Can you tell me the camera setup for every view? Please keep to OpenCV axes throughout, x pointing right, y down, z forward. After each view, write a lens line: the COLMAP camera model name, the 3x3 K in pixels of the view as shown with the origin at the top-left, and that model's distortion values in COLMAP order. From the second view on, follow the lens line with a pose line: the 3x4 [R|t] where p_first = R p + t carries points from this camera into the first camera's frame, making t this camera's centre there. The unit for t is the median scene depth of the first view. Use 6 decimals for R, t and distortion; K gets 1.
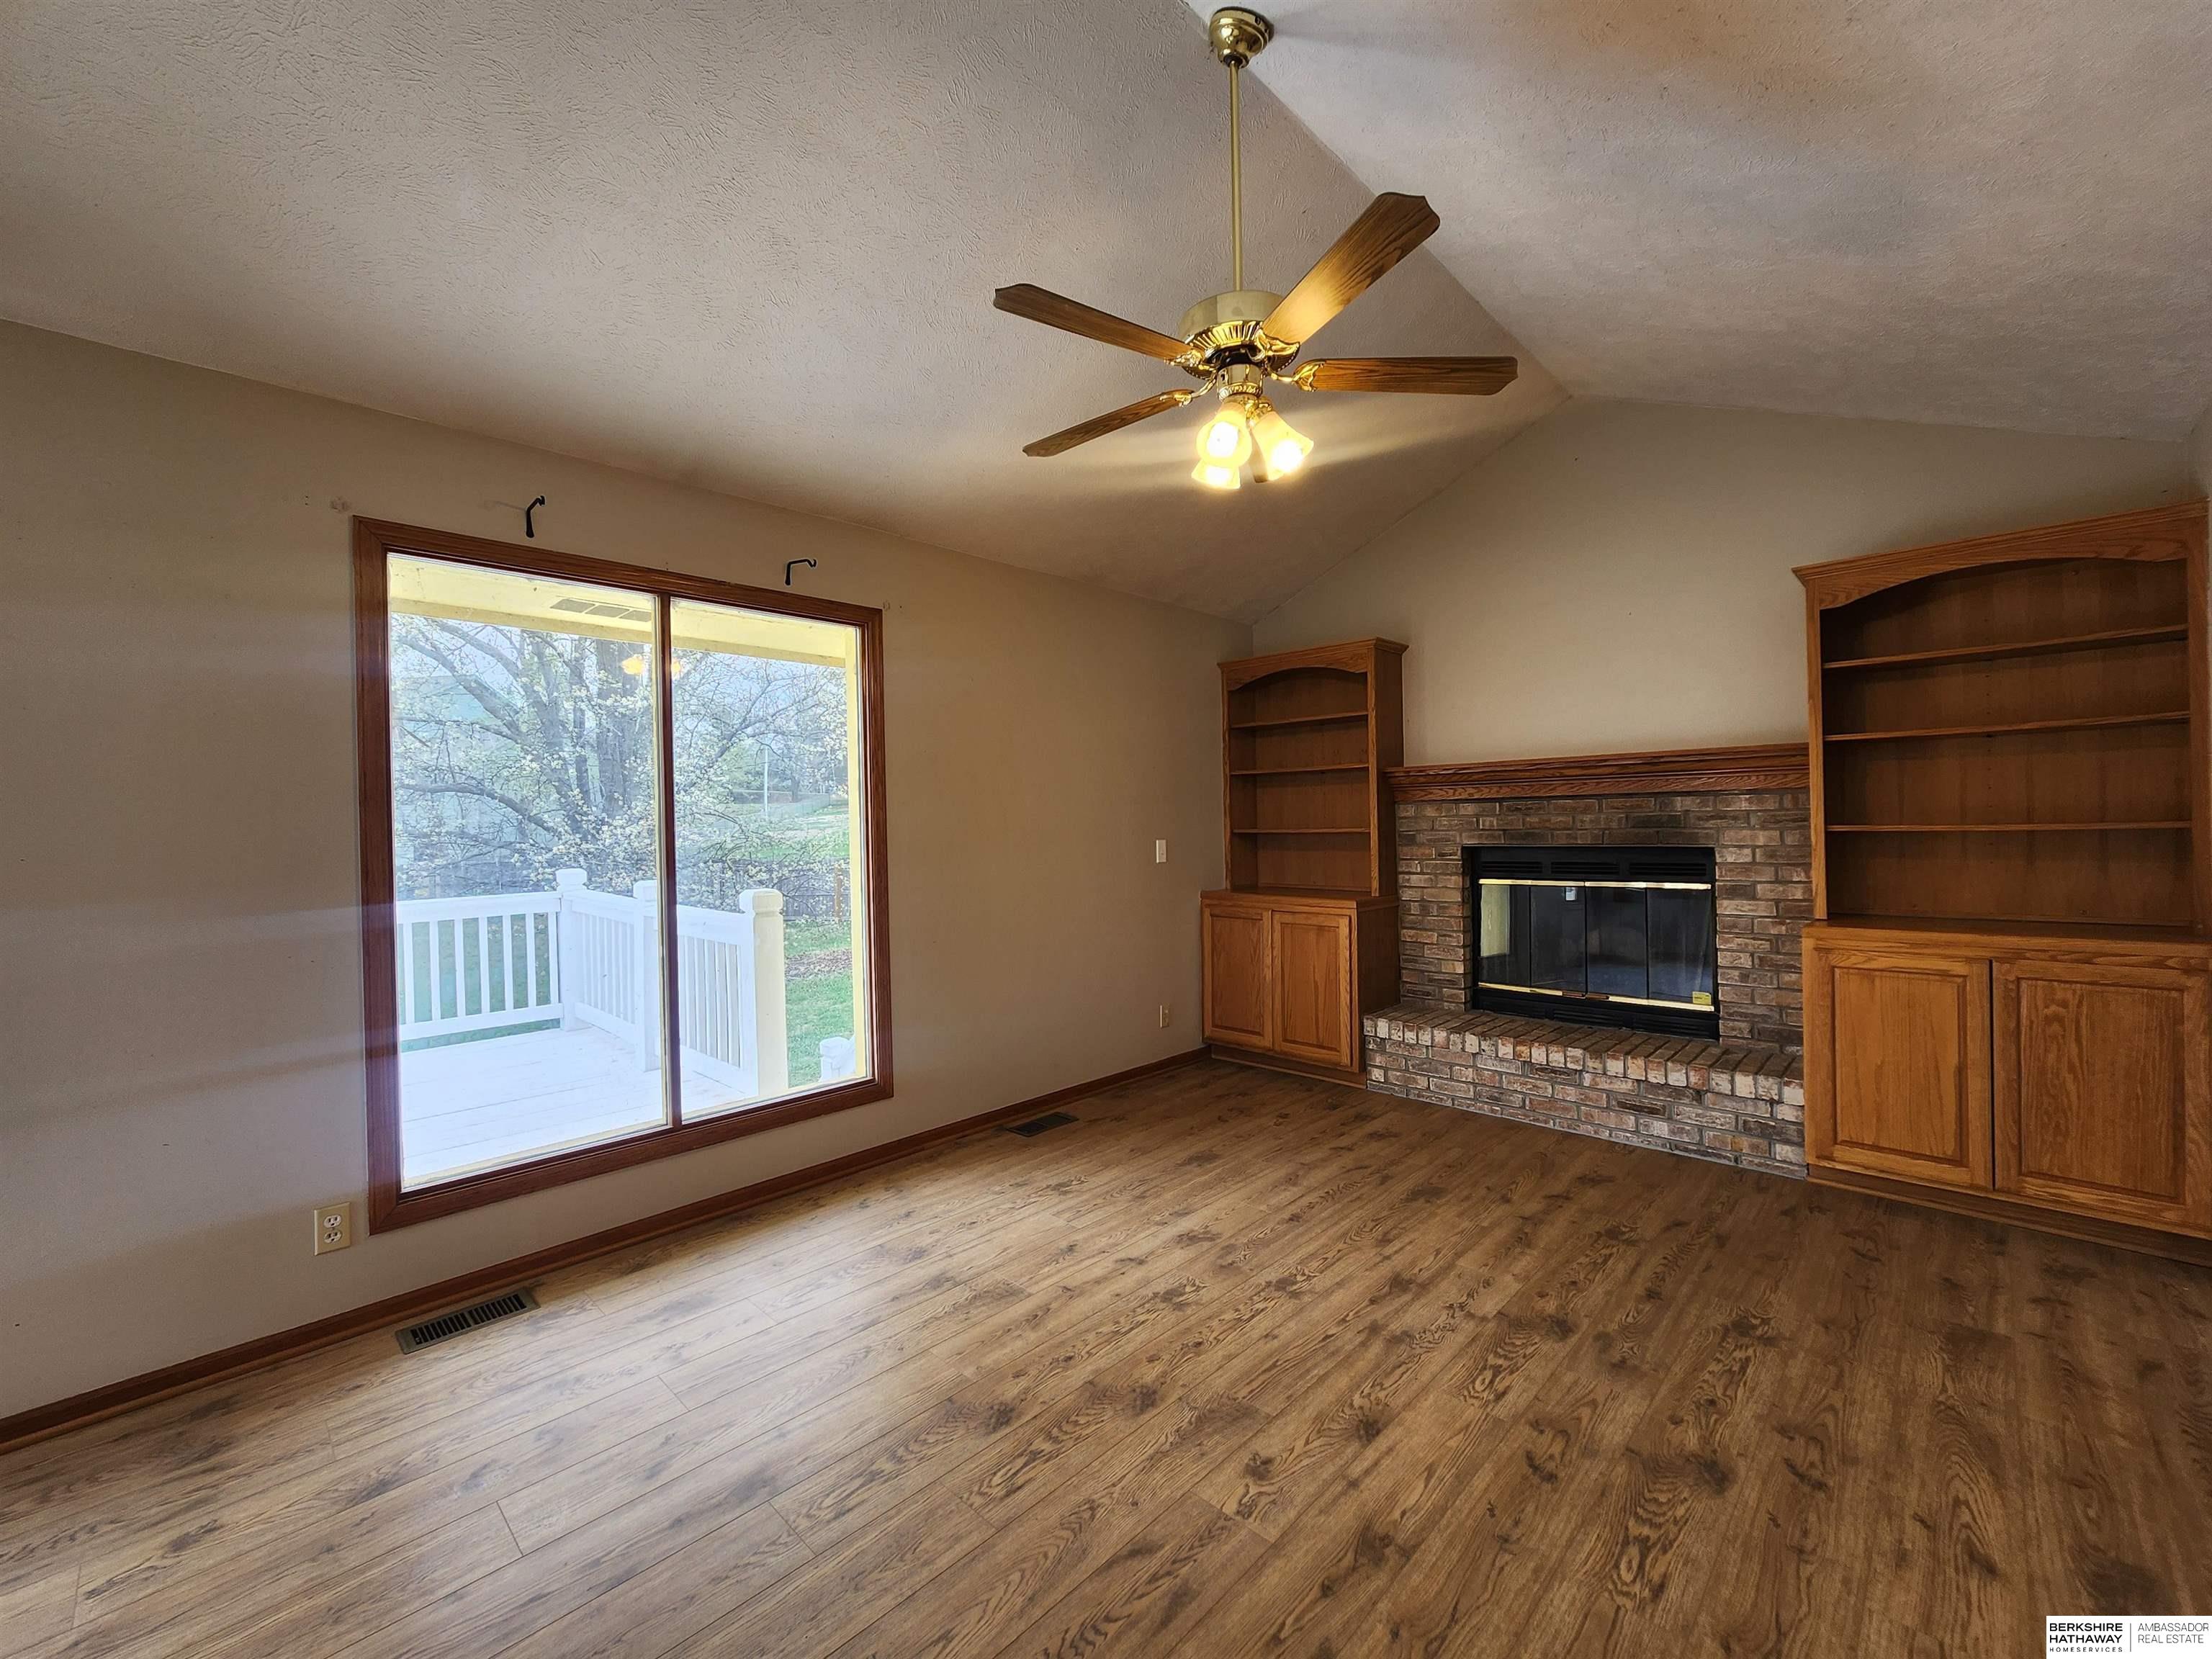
lens RADIAL K [[905.2, 0, 1106.8], [0, 905.2, 821.5], [0, 0, 1]] dist [-0.000834, 0.000164]
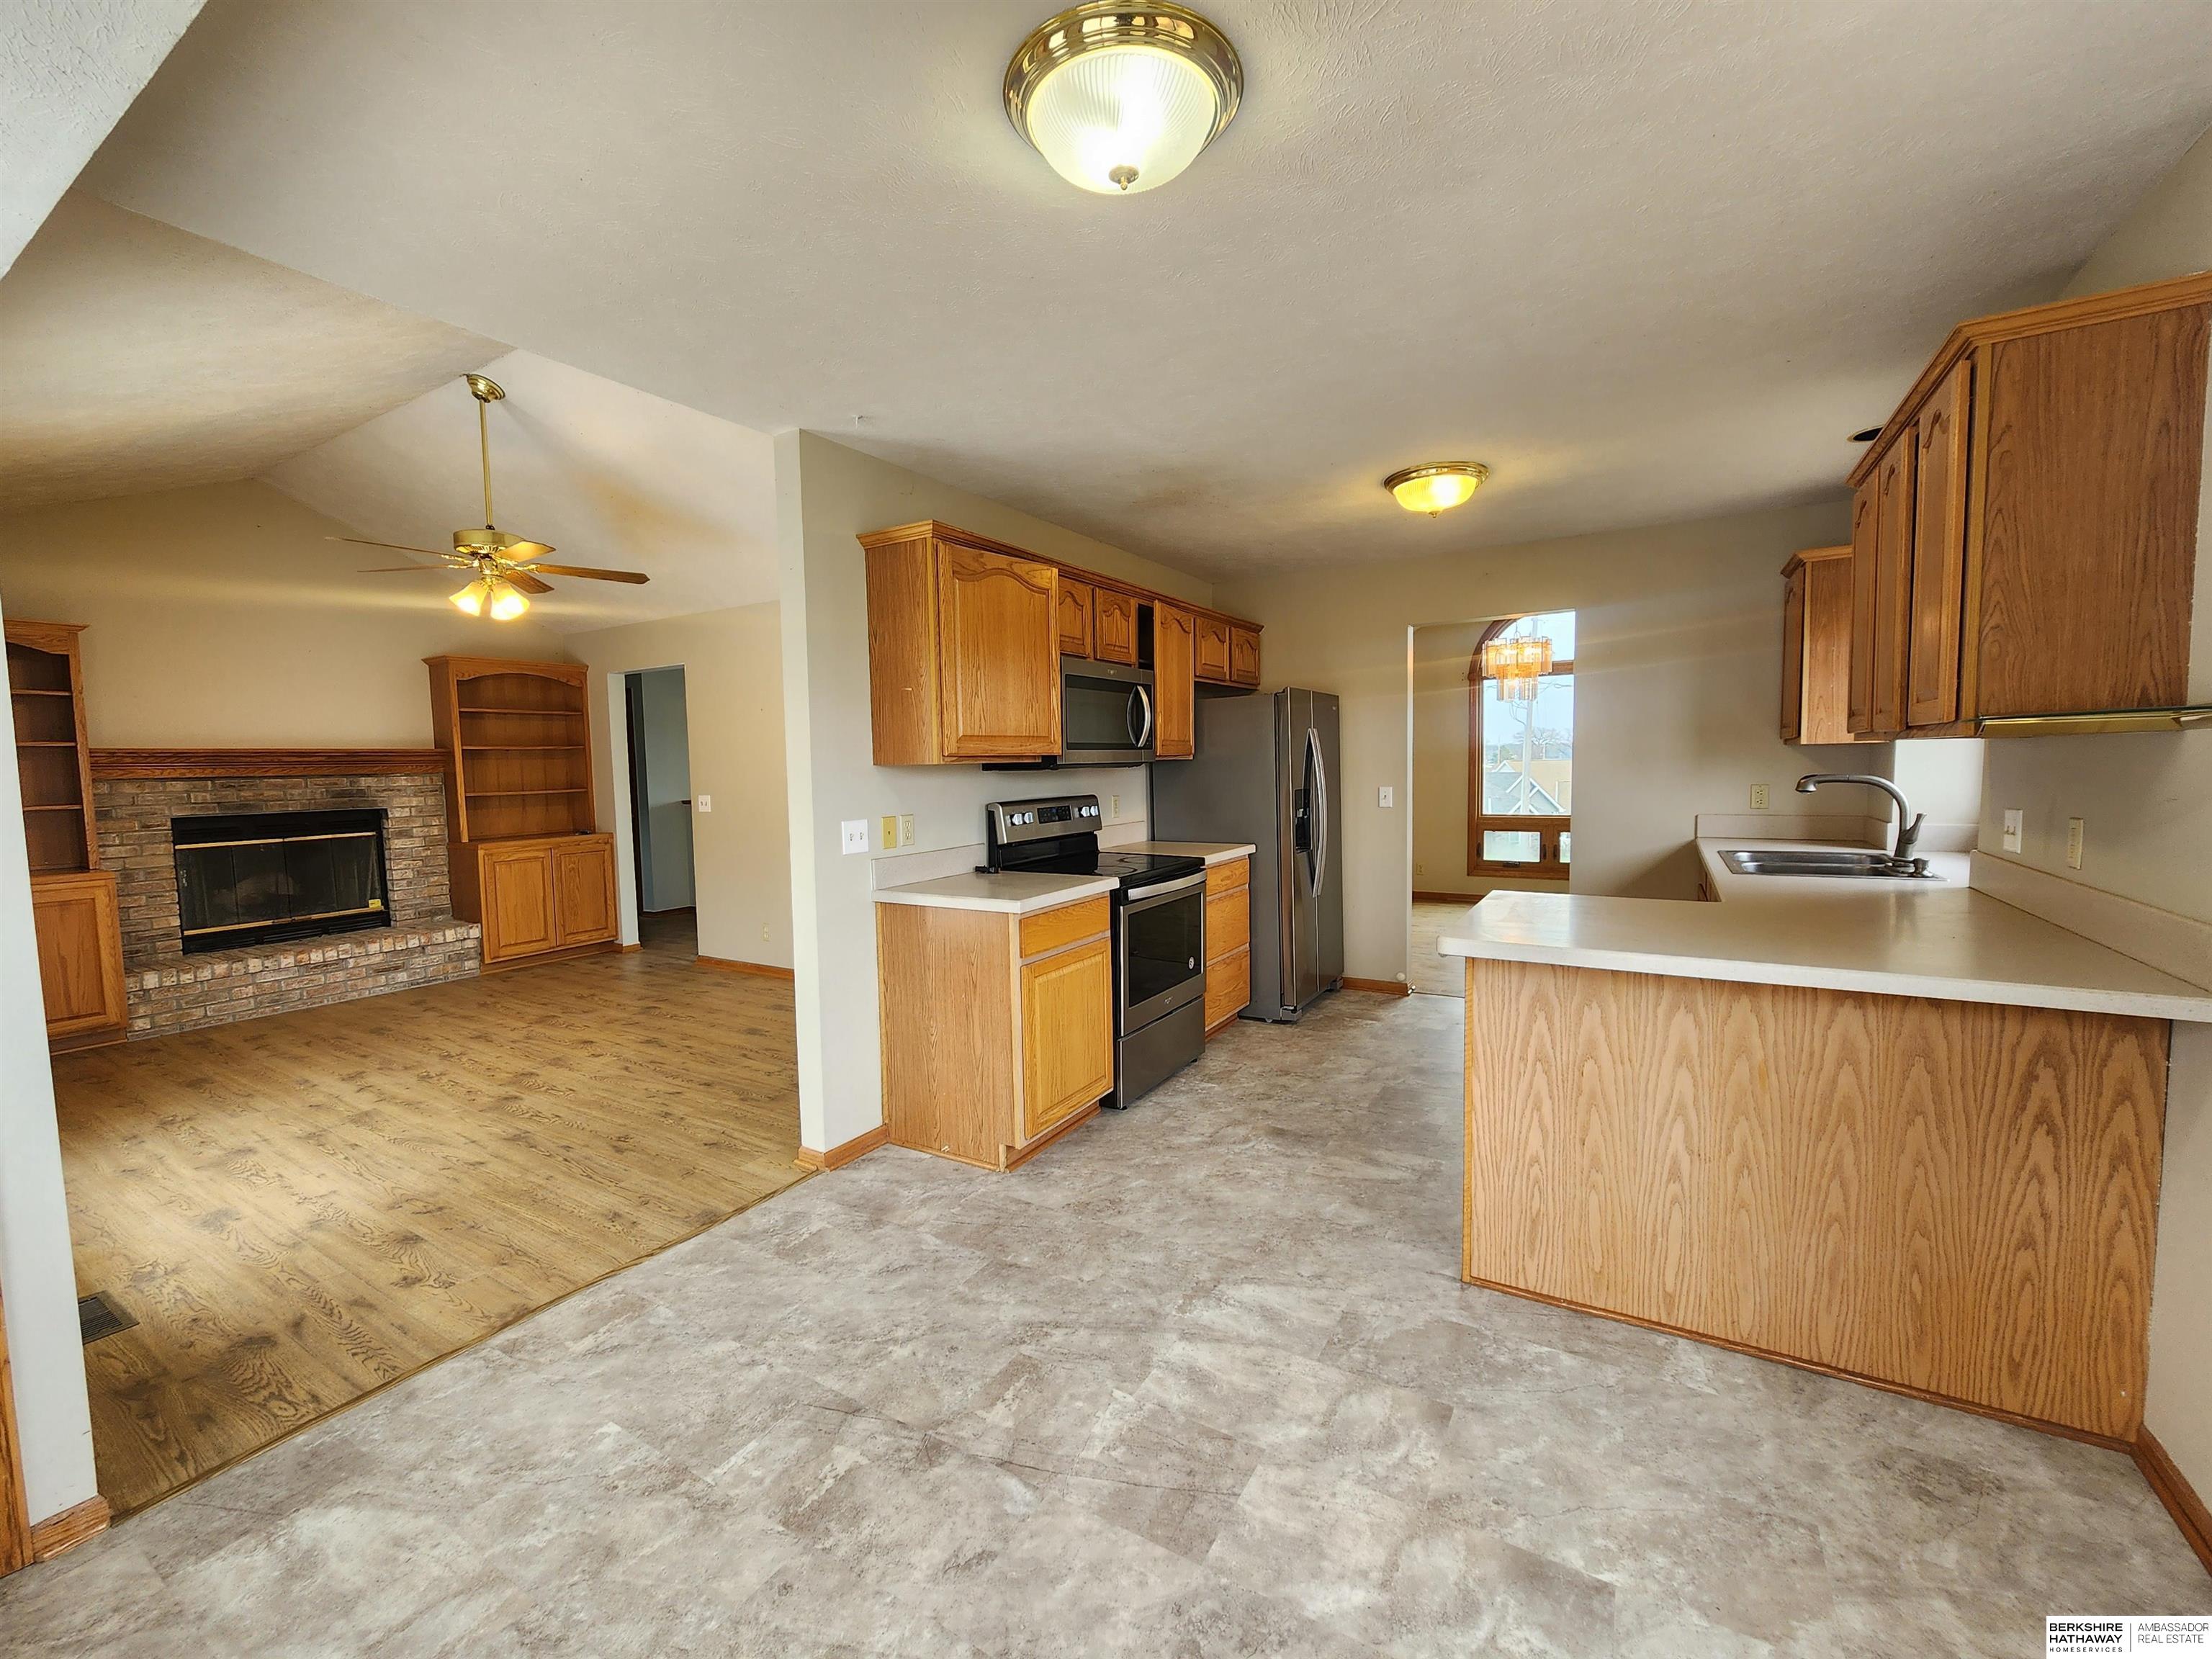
lens RADIAL K [[905.2, 0, 1102.6], [0, 905.2, 822.5], [0, 0, 1]] dist [-0.000834, 0.000164]
pose [[-0.221385, -0.043436, 0.974219, -1.468298], [0.018498, 0.998641, 0.048728, -0.002233], [-0.975011, 0.028809, -0.220280, 0.112828]]
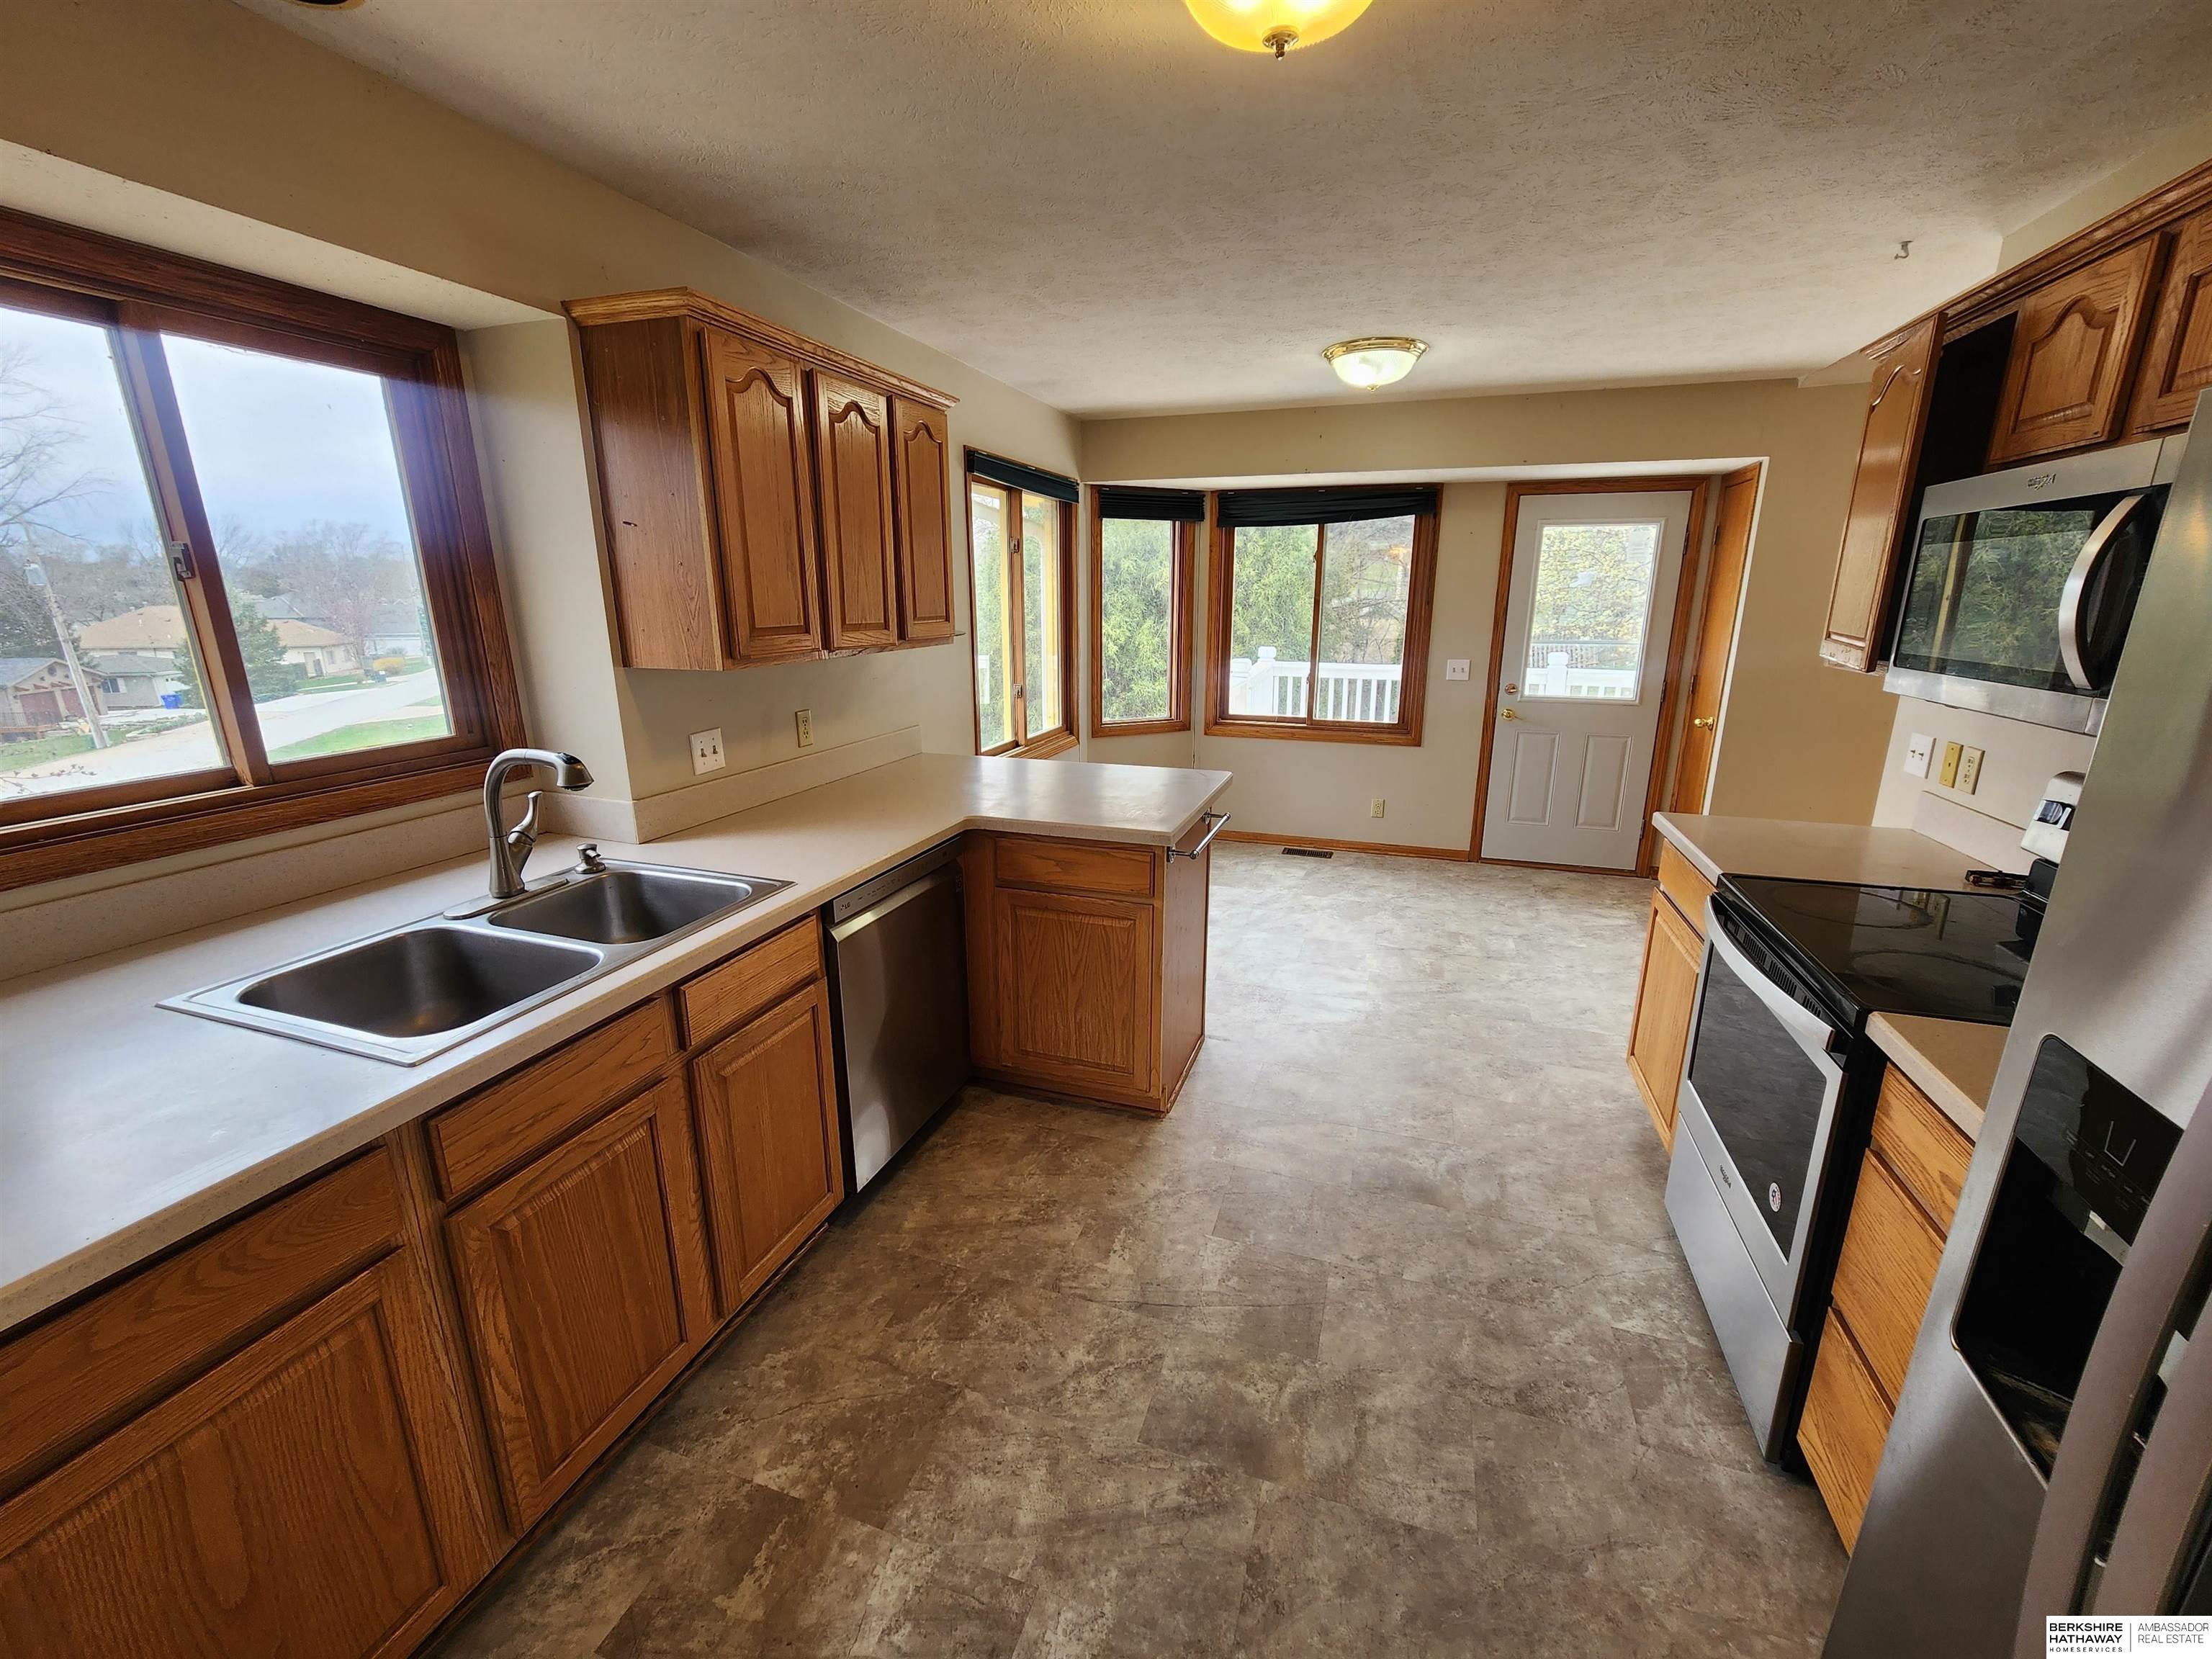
lens RADIAL K [[905.2, 0, 1104.2], [0, 905.2, 824.8], [0, 0, 1]] dist [-0.000834, 0.000164]
pose [[0.429399, 0.243152, -0.869766, 0.034623], [-0.002634, 0.963407, 0.268030, -0.099982], [0.903111, -0.112801, 0.414327, -0.878712]]
